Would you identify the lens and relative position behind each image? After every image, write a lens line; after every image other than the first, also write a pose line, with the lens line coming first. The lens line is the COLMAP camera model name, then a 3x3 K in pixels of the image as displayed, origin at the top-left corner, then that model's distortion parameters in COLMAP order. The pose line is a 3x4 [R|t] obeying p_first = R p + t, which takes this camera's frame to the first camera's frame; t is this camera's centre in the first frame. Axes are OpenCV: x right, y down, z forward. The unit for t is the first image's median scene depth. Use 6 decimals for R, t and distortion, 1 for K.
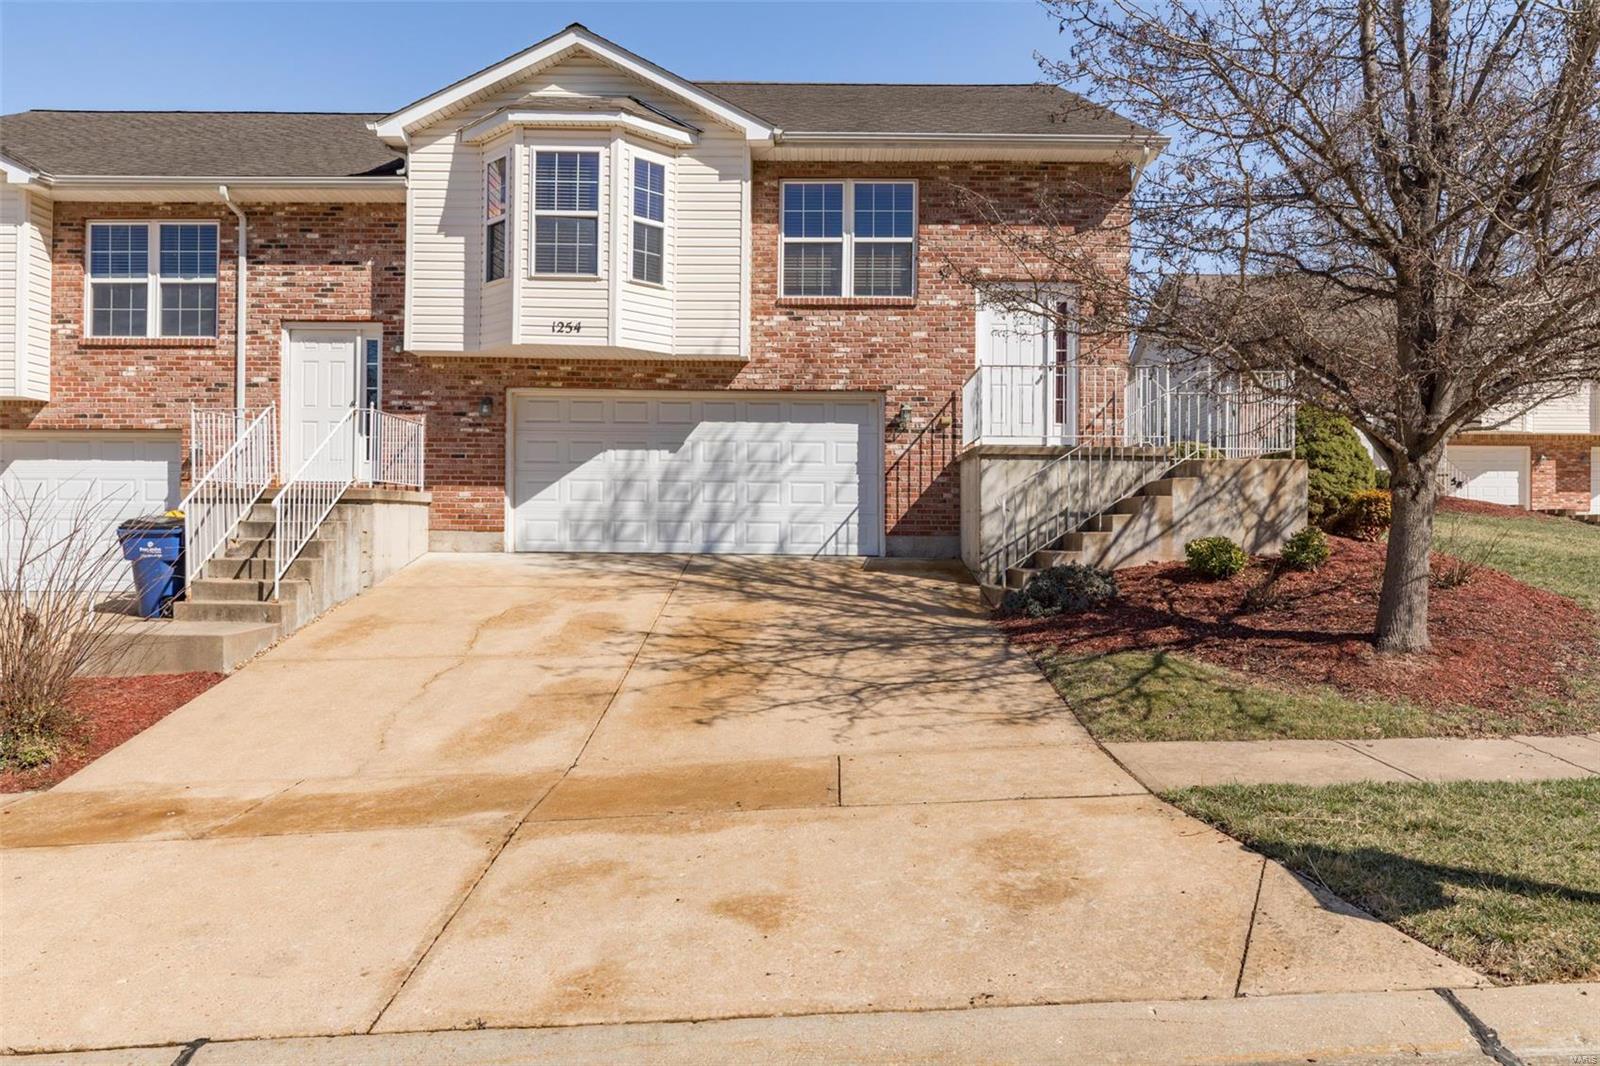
lens RADIAL K [[1141.7, 0, 788.9], [0, 1141.7, 532.5], [0, 0, 1]] dist [-0.011127, -0.005527]
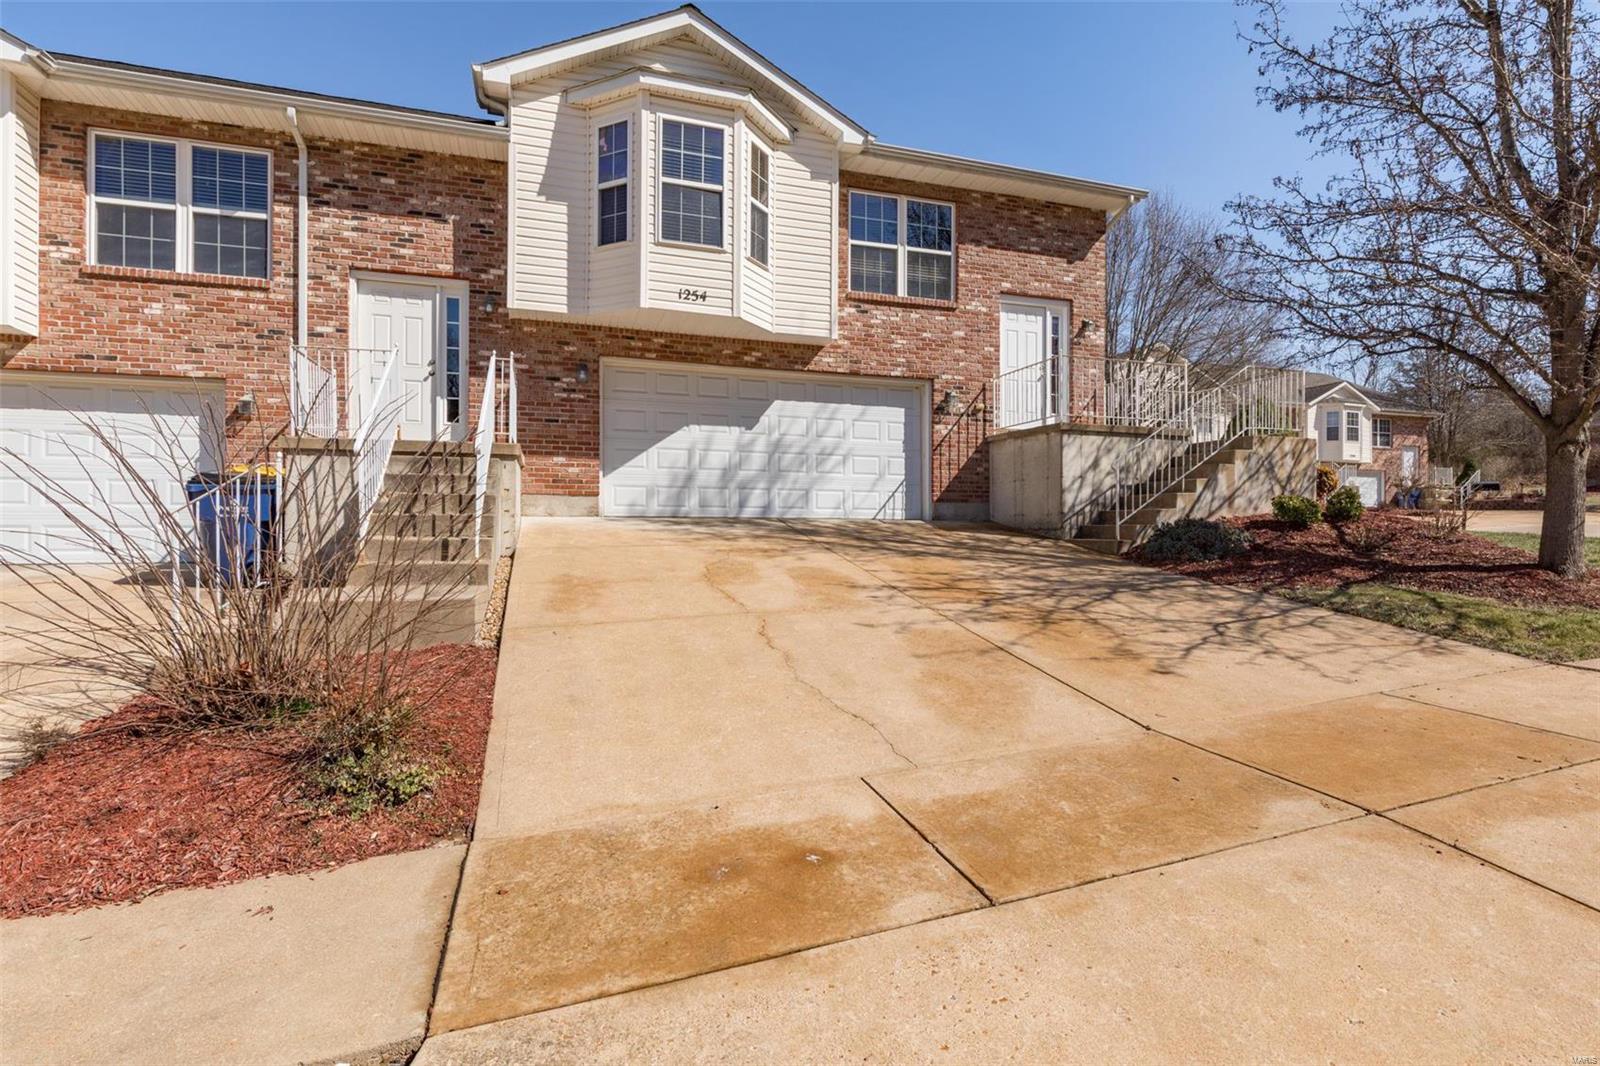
lens RADIAL K [[808.2, 0, 803.2], [0, 808.2, 535.1], [0, 0, 1]] dist [-0.009951, 0.001706]
pose [[0.944348, -0.006819, 0.328877, -0.316252], [0.003831, 0.999945, 0.009733, 0.027751], [-0.328926, -0.007932, 0.944323, 0.255803]]
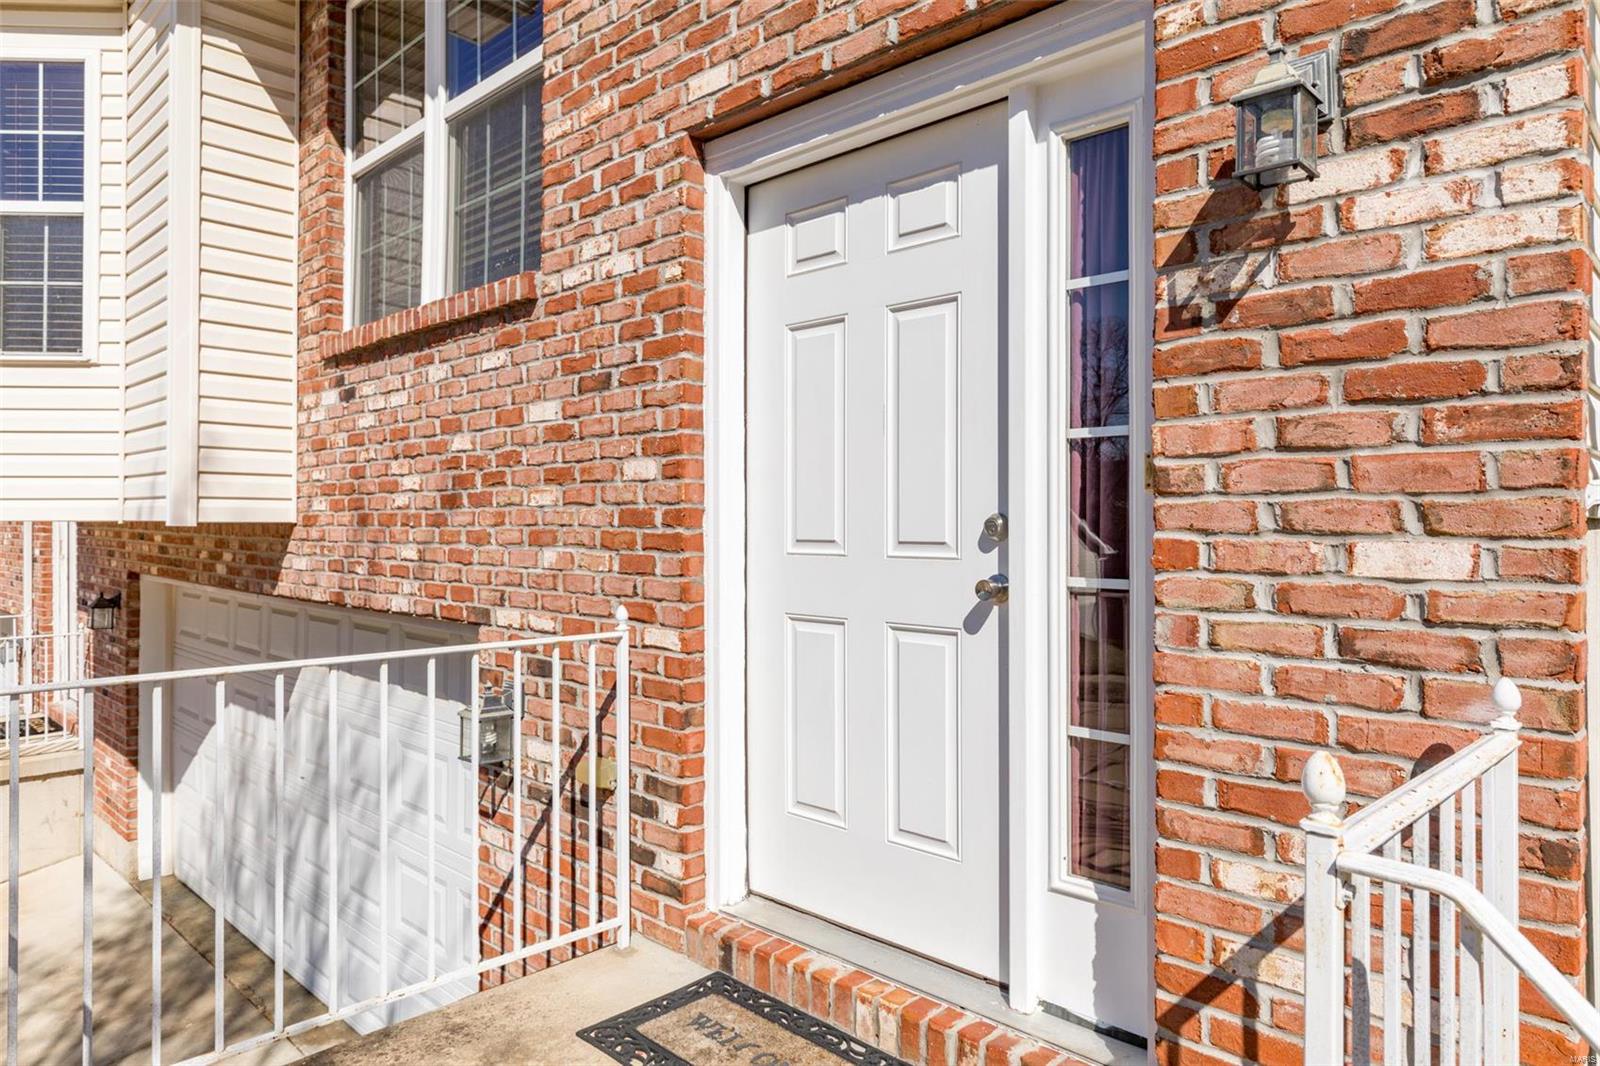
lens RADIAL K [[1036.2, 0, 801.3], [0, 1036.2, 524.5], [0, 0, 1]] dist [-0.003673, -0.001774]
pose [[0.722497, -0.006036, -0.691348, 0.312903], [0.005162, 0.999981, -0.003336, -0.147203], [0.691355, -0.001158, 0.722514, 0.870843]]
